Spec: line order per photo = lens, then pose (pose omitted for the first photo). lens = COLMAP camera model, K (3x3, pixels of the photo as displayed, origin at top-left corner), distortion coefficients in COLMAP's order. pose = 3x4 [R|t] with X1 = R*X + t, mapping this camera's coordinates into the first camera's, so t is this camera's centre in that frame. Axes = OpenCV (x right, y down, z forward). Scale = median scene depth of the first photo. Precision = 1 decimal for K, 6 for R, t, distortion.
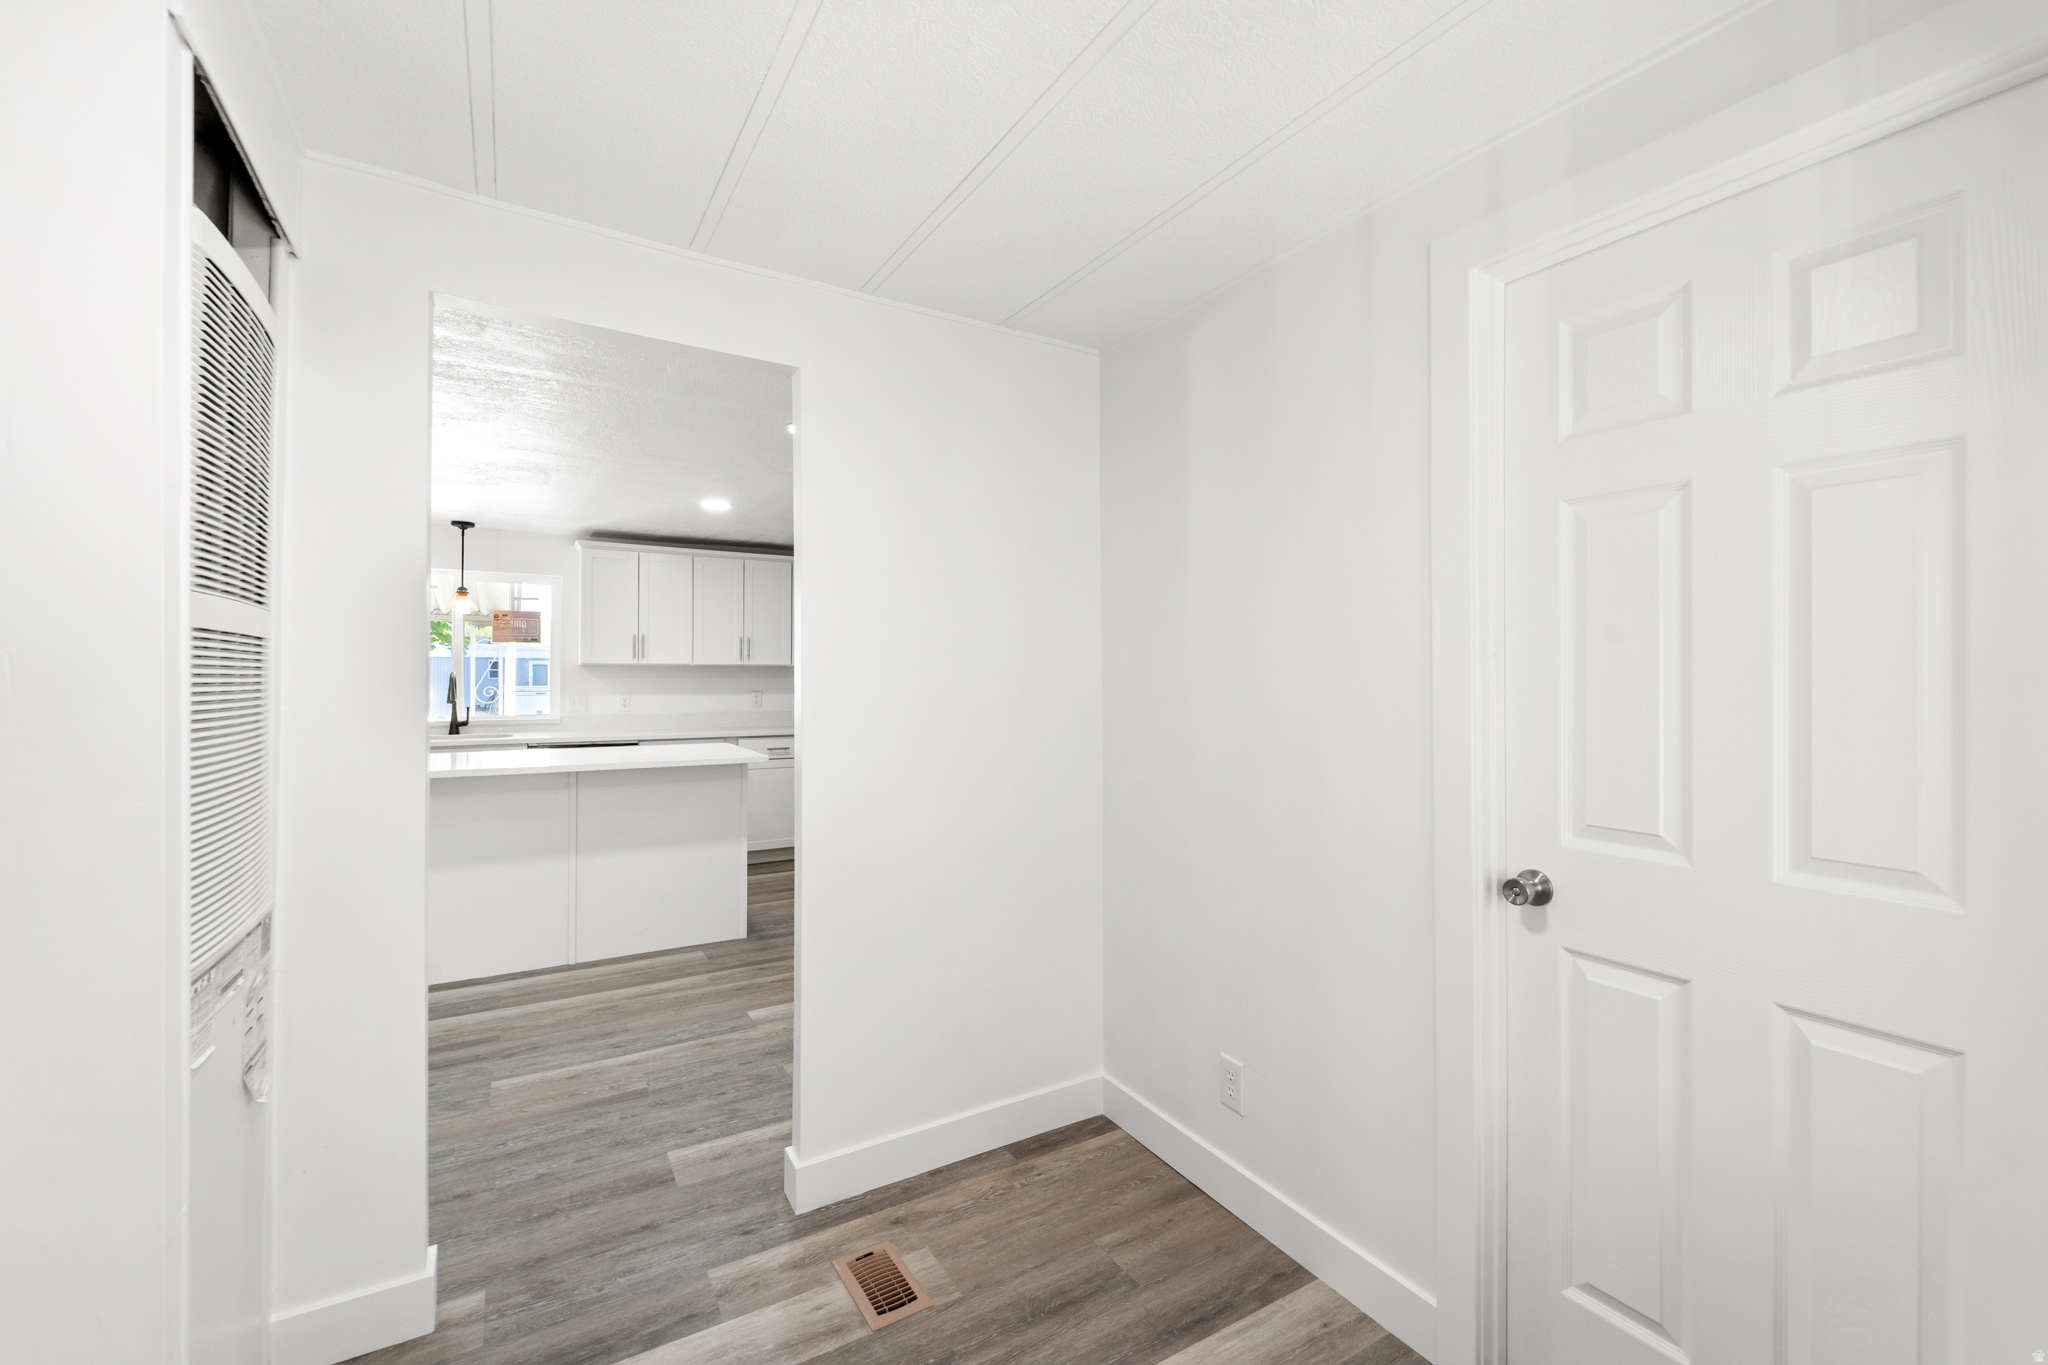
lens RADIAL K [[857.6, 0, 1029.2], [0, 857.6, 669.8], [0, 0, 1]] dist [0.001705, -0.002118]
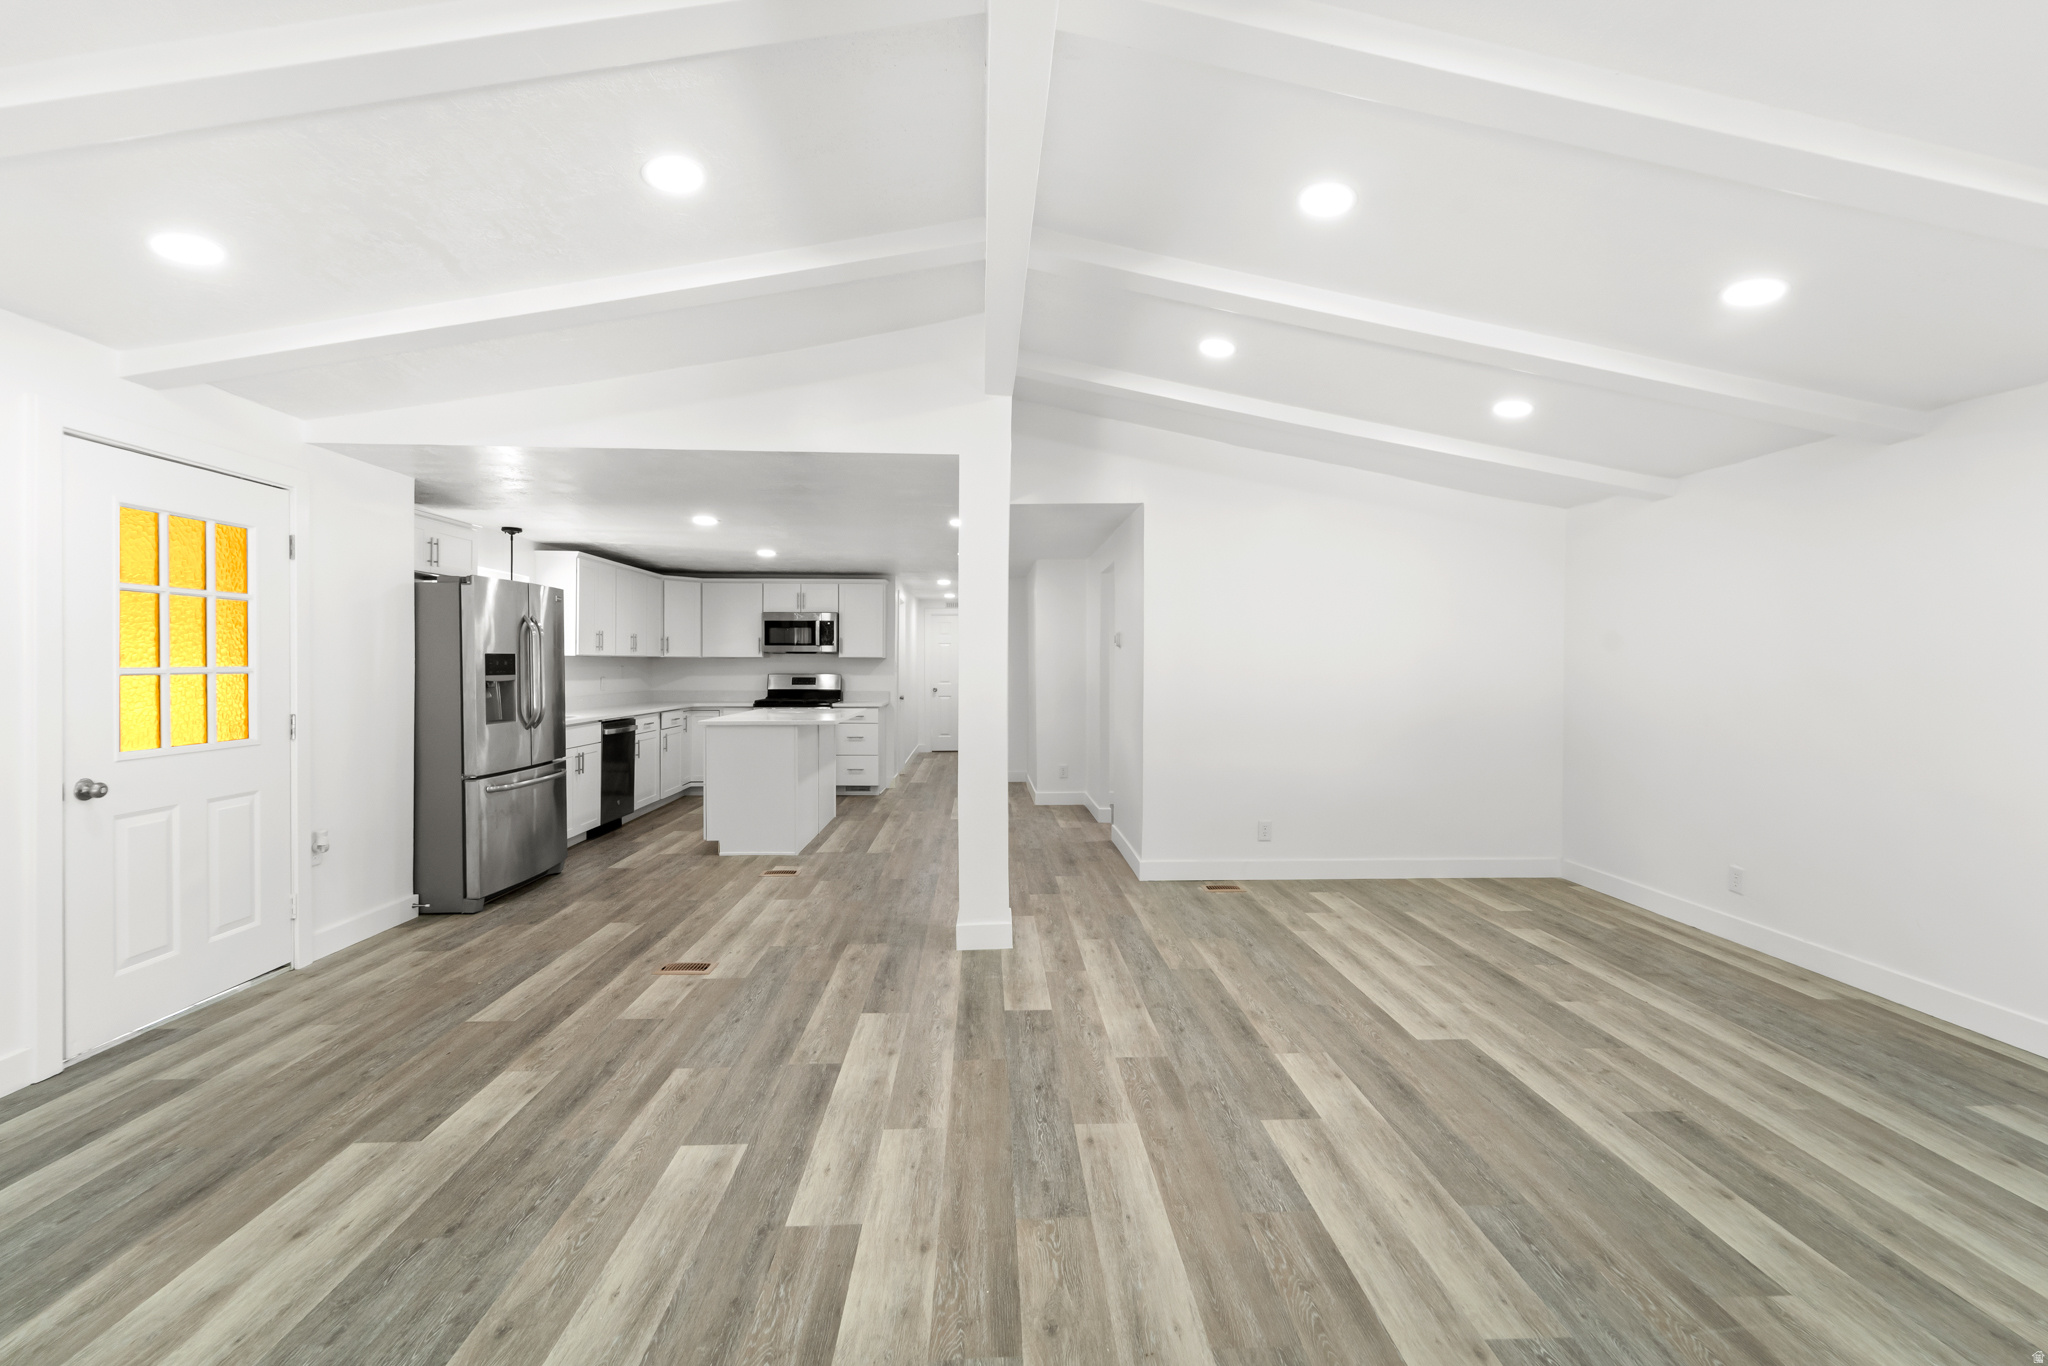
lens RADIAL K [[857.6, 0, 1029.2], [0, 857.6, 670.3], [0, 0, 1]] dist [0.001705, -0.002118]
pose [[0.468702, -0.006808, 0.883330, -2.094408], [-0.005401, 0.999930, 0.010572, -0.003175], [-0.883340, -0.009726, 0.468632, -0.185053]]
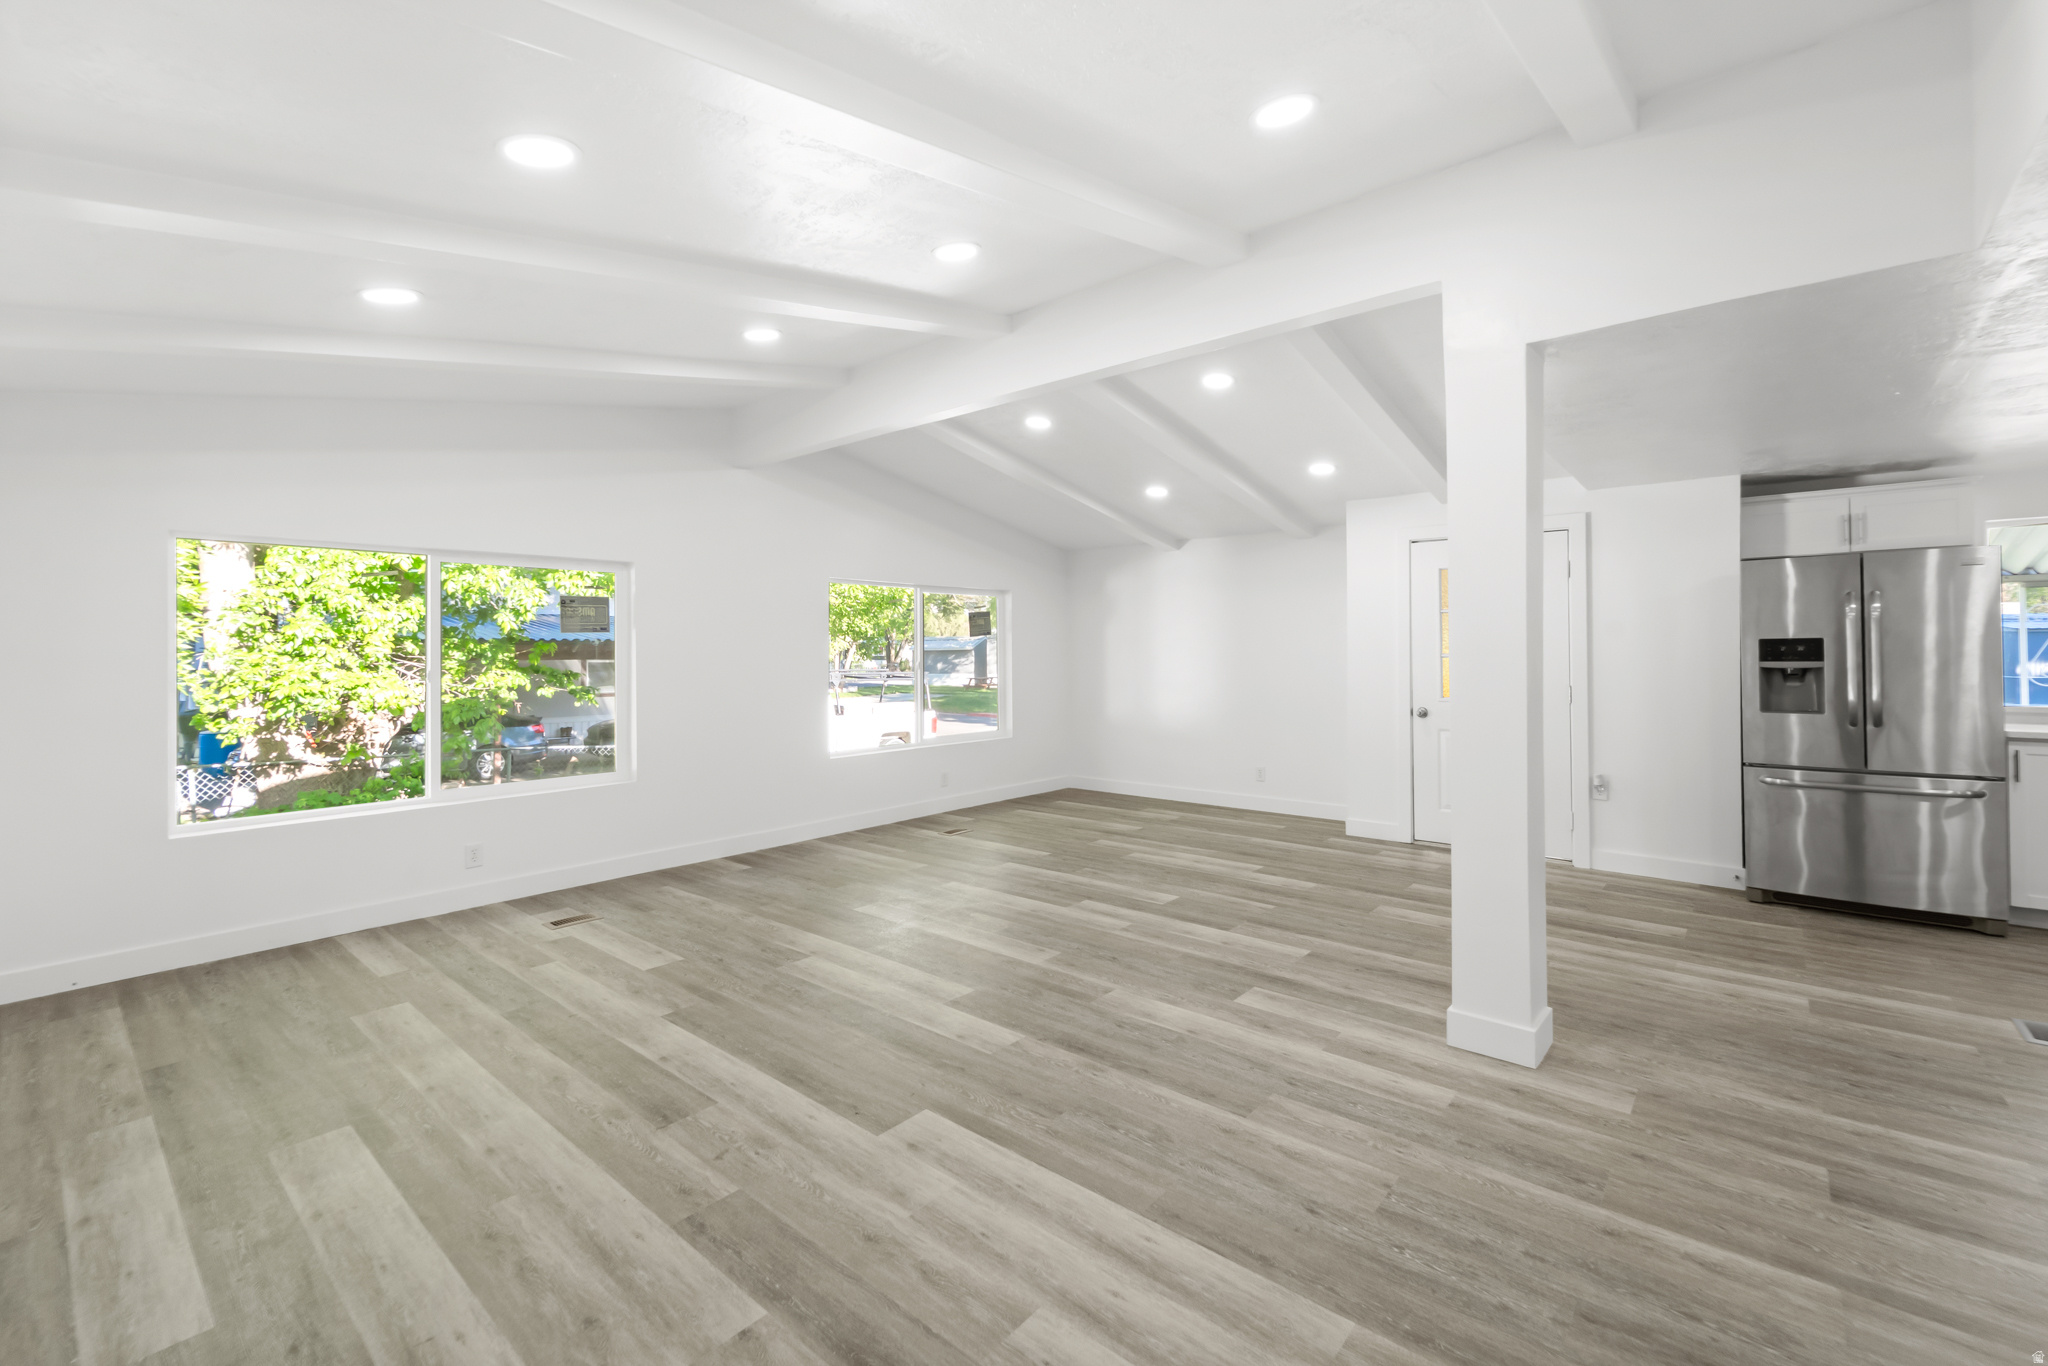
lens RADIAL K [[868.2, 0, 1032.0], [0, 868.2, 647.0], [0, 0, 1]] dist [0.000776, -0.000987]
pose [[0.320976, -0.008804, -0.947047, -0.432677], [0.008510, 0.999943, -0.006411, 0.000699], [0.947049, -0.006002, 0.321032, -0.274487]]
